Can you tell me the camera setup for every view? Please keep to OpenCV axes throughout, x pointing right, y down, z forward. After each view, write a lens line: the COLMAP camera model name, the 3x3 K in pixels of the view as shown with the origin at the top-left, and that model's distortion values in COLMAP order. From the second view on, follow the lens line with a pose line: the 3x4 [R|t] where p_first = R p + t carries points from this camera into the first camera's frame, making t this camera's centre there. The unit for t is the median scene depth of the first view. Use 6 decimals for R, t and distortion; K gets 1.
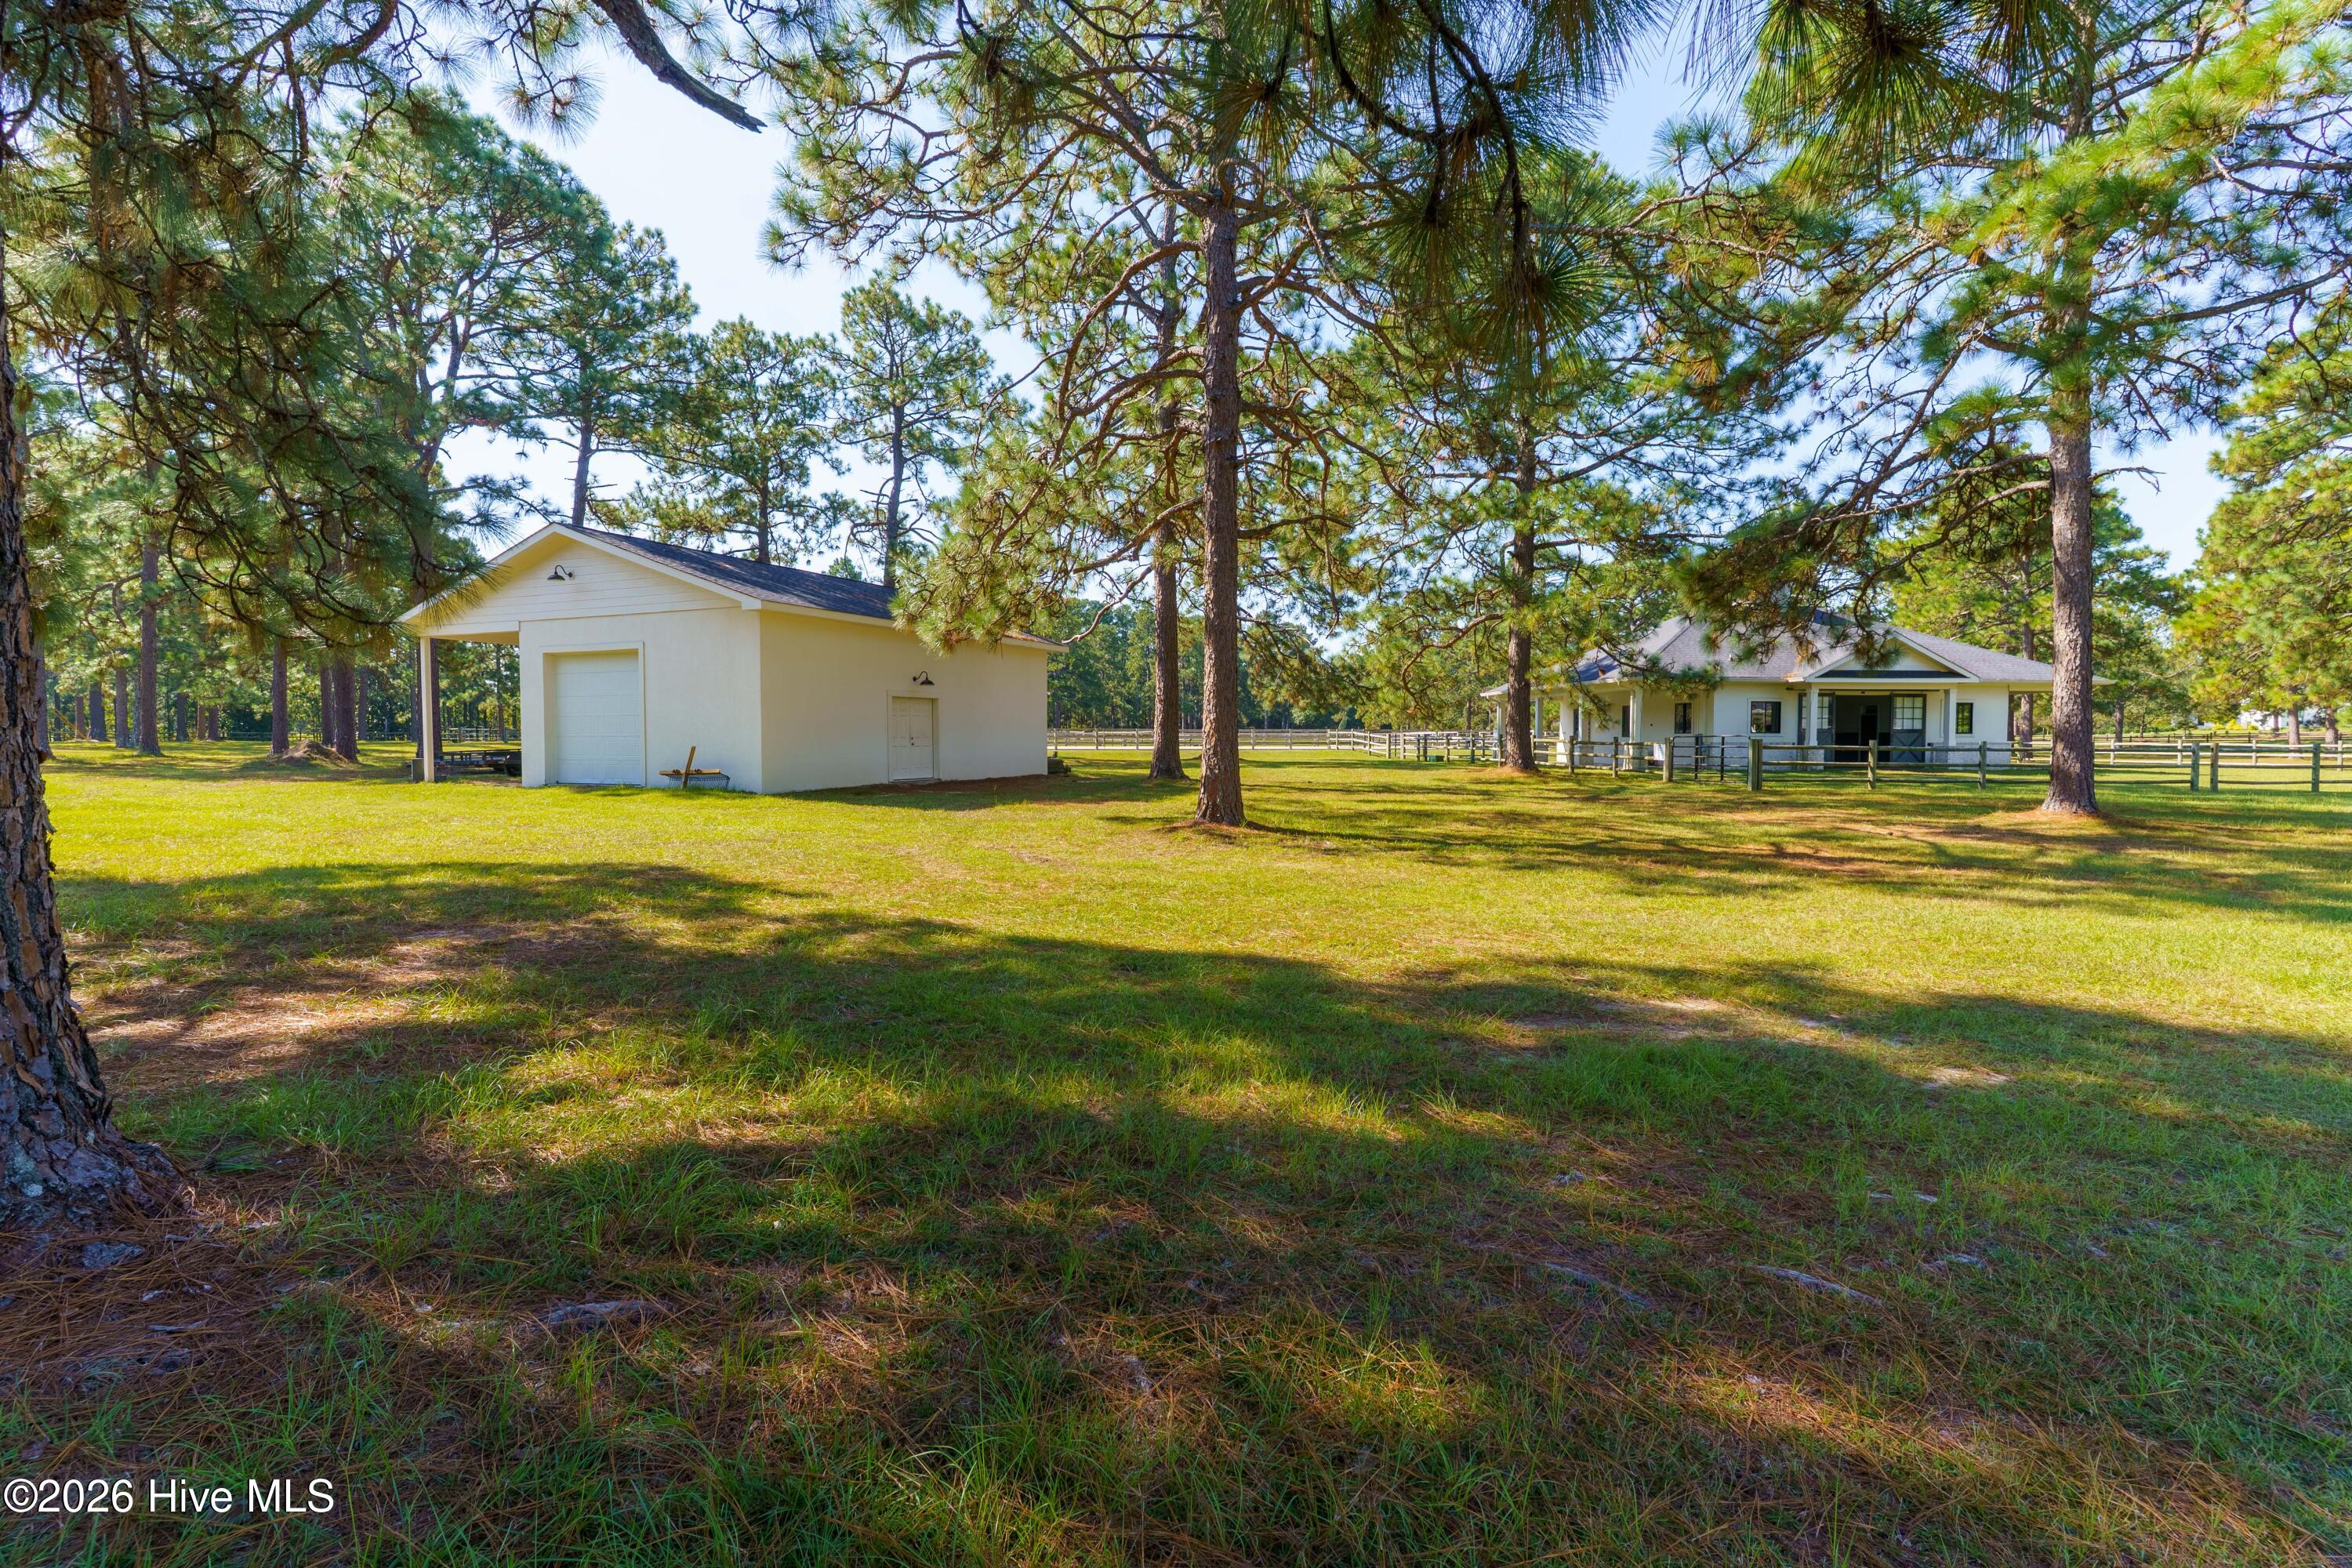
lens RADIAL K [[1123.6, 0, 1176.0], [0, 1123.6, 784.0], [0, 0, 1]] dist [-0.000765, -0.000027]
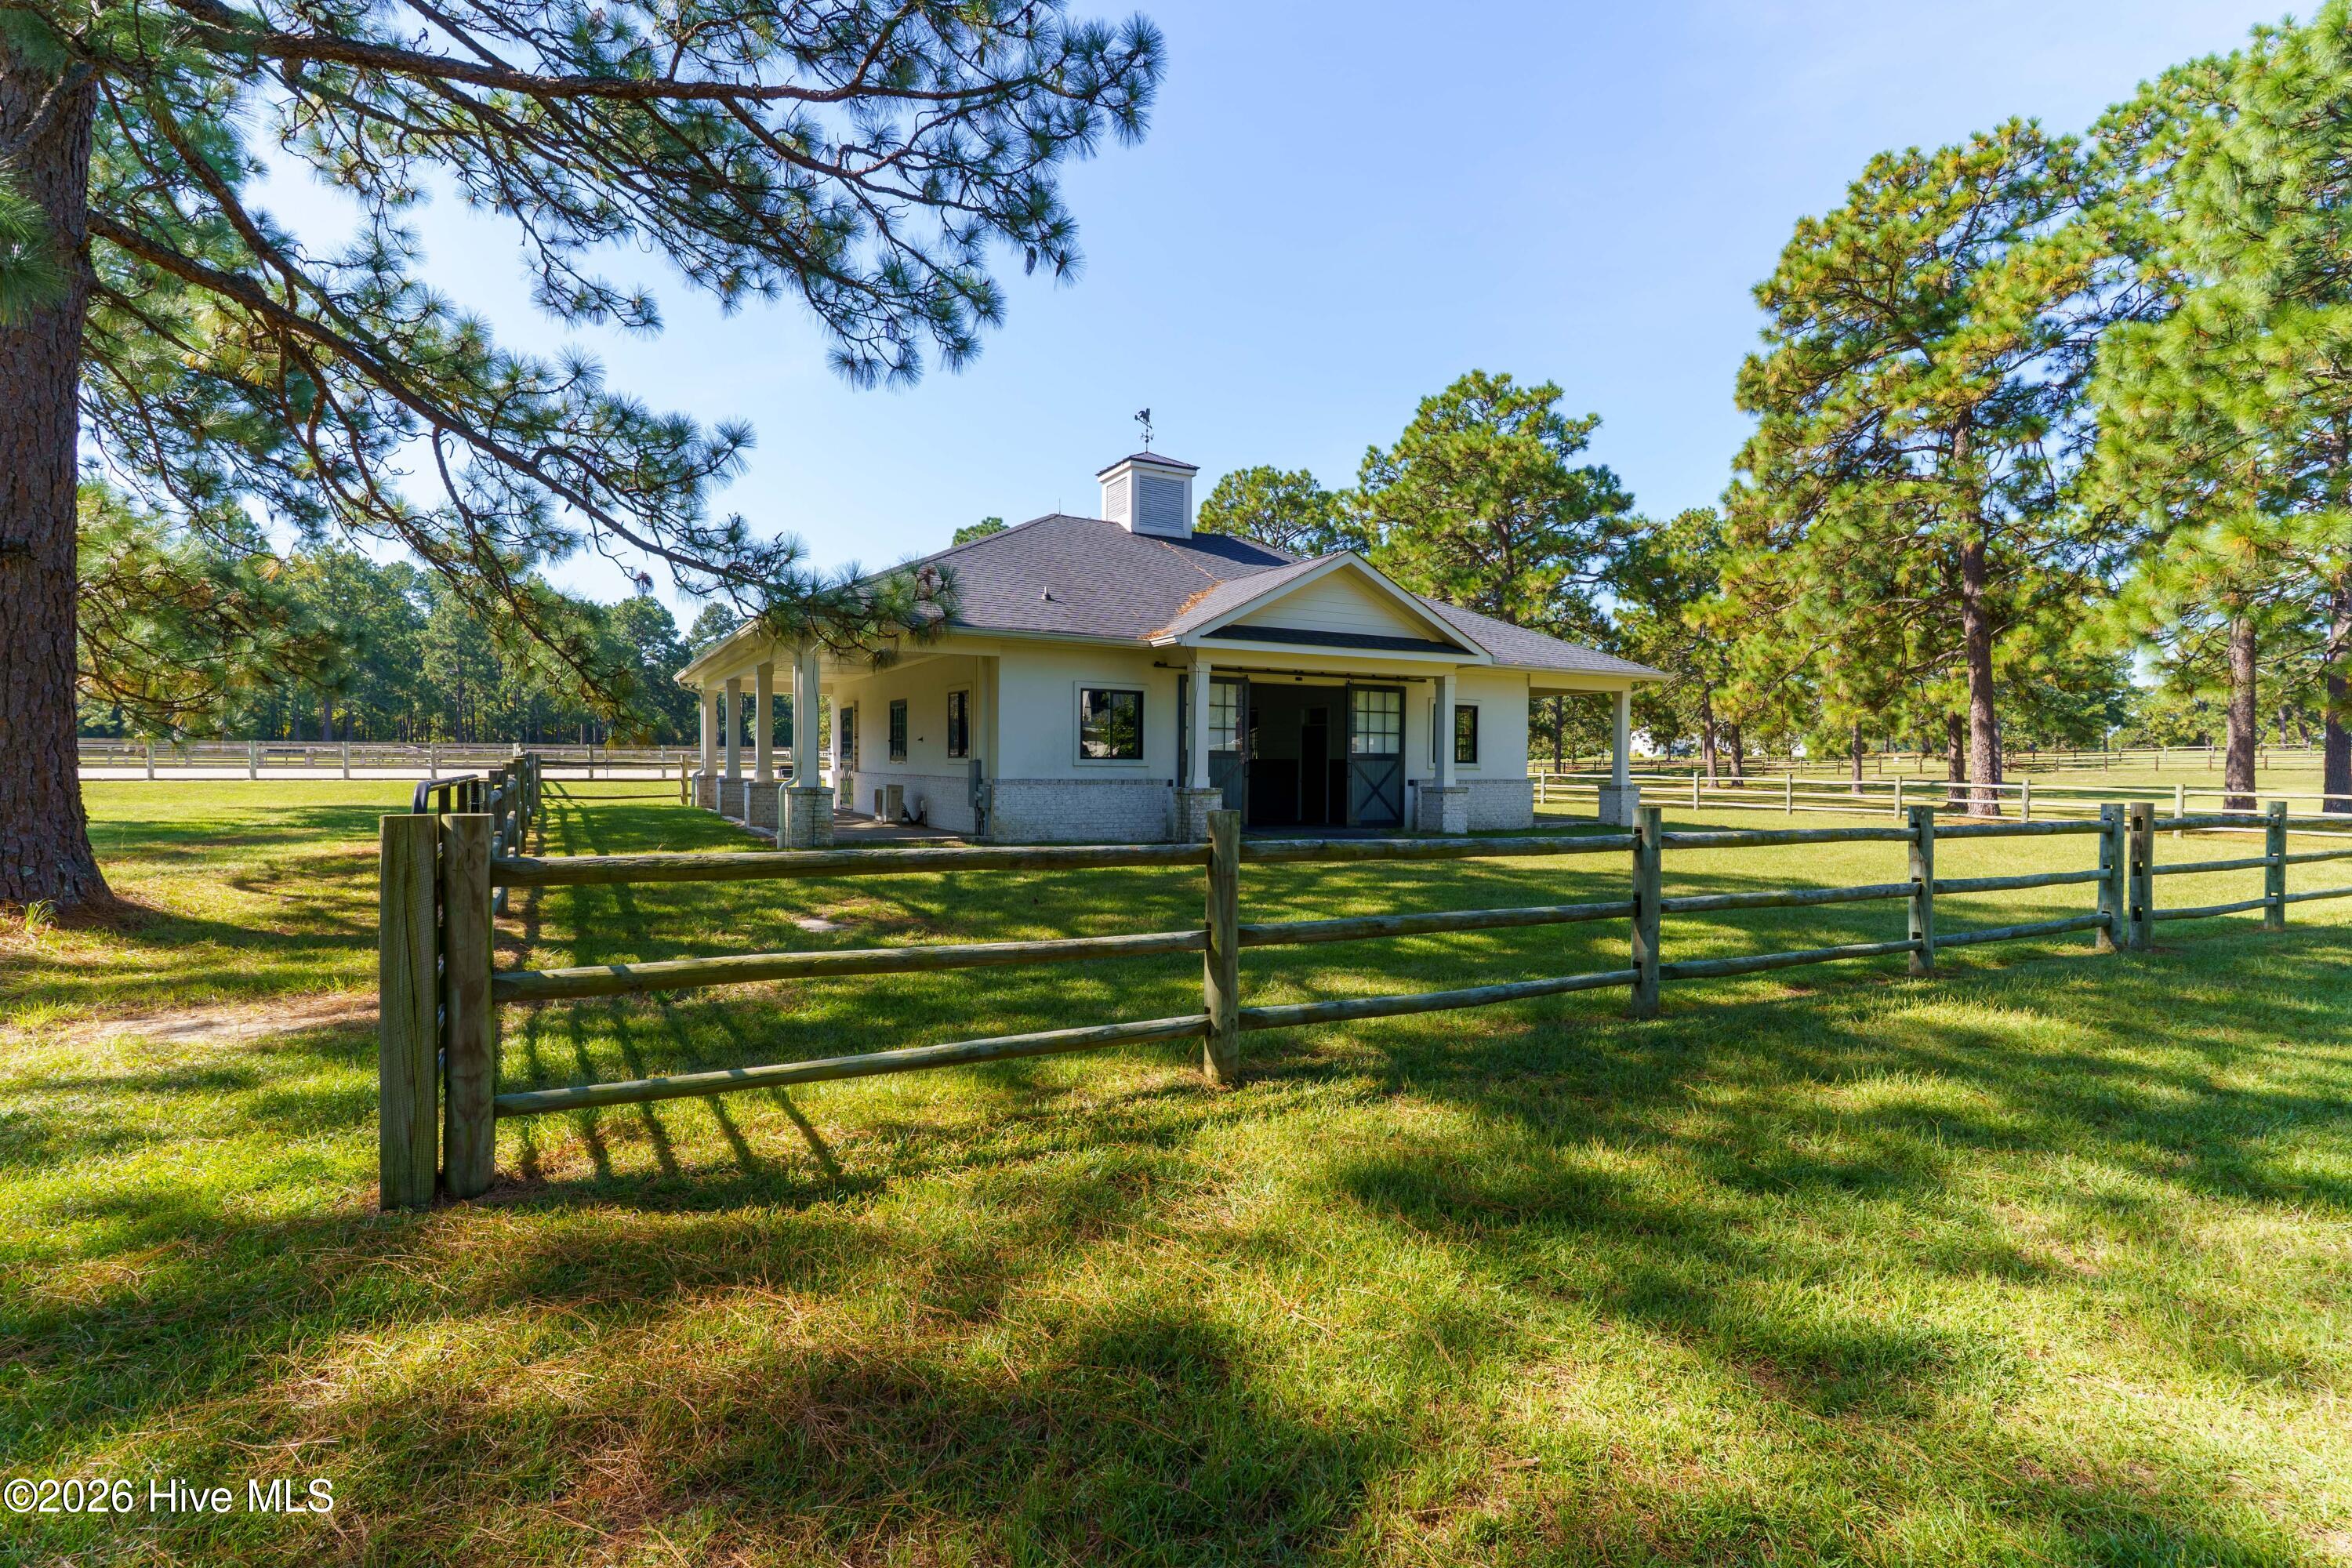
lens RADIAL K [[1123.6, 0, 1176.0], [0, 1123.6, 784.0], [0, 0, 1]] dist [-0.000765, -0.000027]
pose [[0.918330, 0.000652, 0.395816, 0.361111], [0.007961, 0.999766, -0.020117, -0.024797], [-0.395737, 0.021626, 0.918109, 0.560119]]
